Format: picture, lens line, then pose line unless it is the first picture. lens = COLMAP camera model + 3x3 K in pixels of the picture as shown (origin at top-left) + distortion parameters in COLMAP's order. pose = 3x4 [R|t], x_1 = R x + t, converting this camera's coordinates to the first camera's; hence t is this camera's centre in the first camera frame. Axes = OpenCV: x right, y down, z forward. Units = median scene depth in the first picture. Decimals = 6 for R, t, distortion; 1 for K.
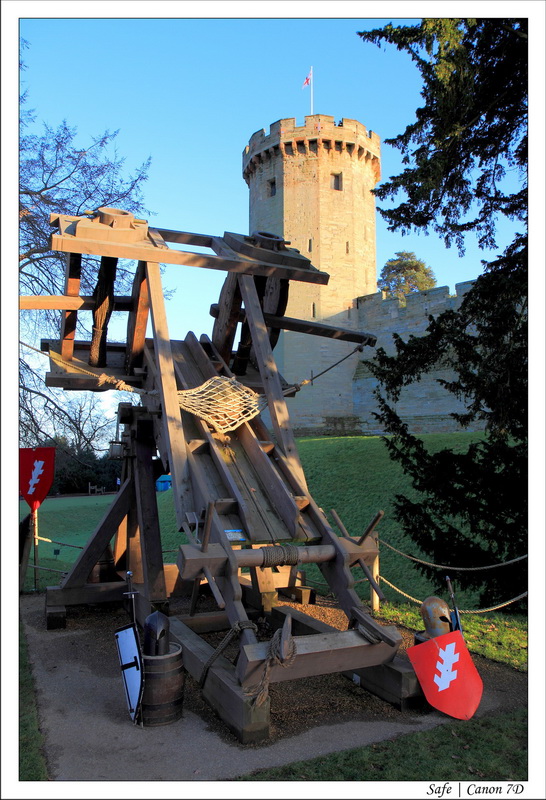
lens RADIAL K [[627.8, 0, 276.2], [0, 627.8, 399.5], [0, 0, 1]] dist [-0.053371, 0.004955]
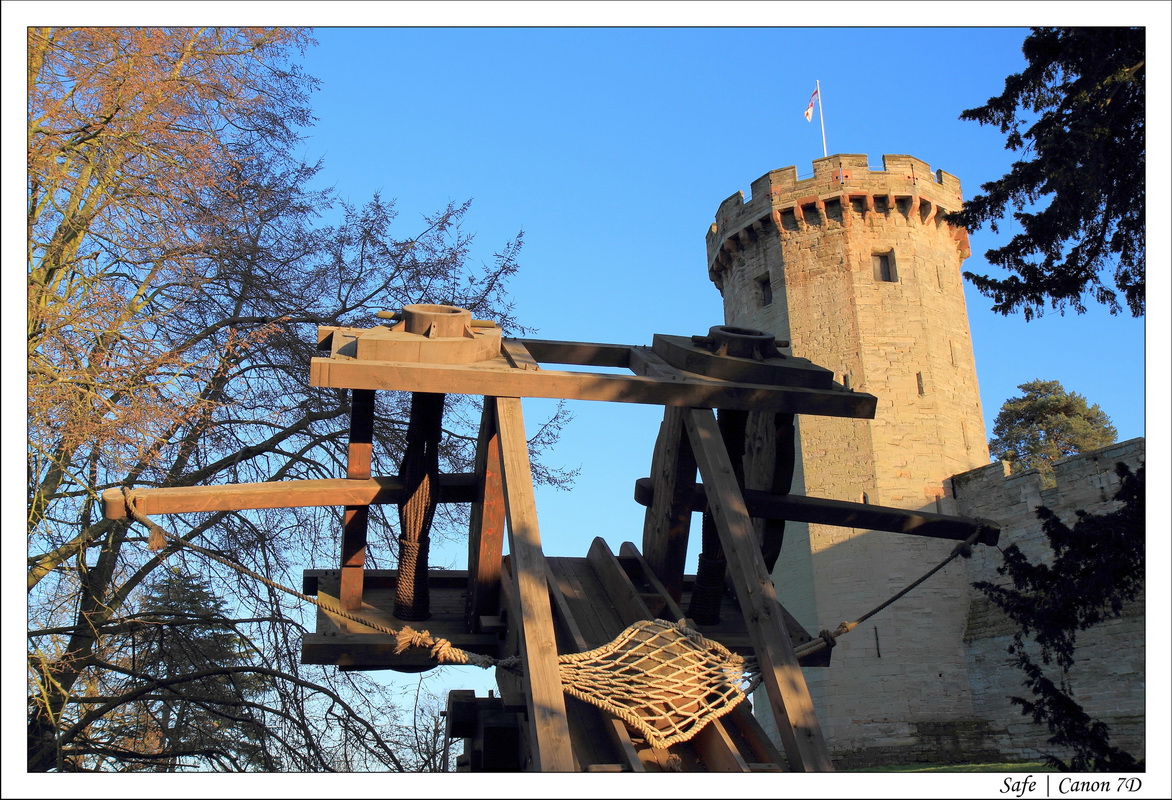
lens RADIAL K [[1139.7, 0, 580.7], [0, 1139.7, 397.3], [0, 0, 1]] dist [0.037150, 0.000000]
pose [[0.979546, -0.091156, -0.179391, 0.019225], [0.041678, 0.964083, -0.262310, 0.018467], [0.196859, 0.249468, 0.948163, 0.121437]]
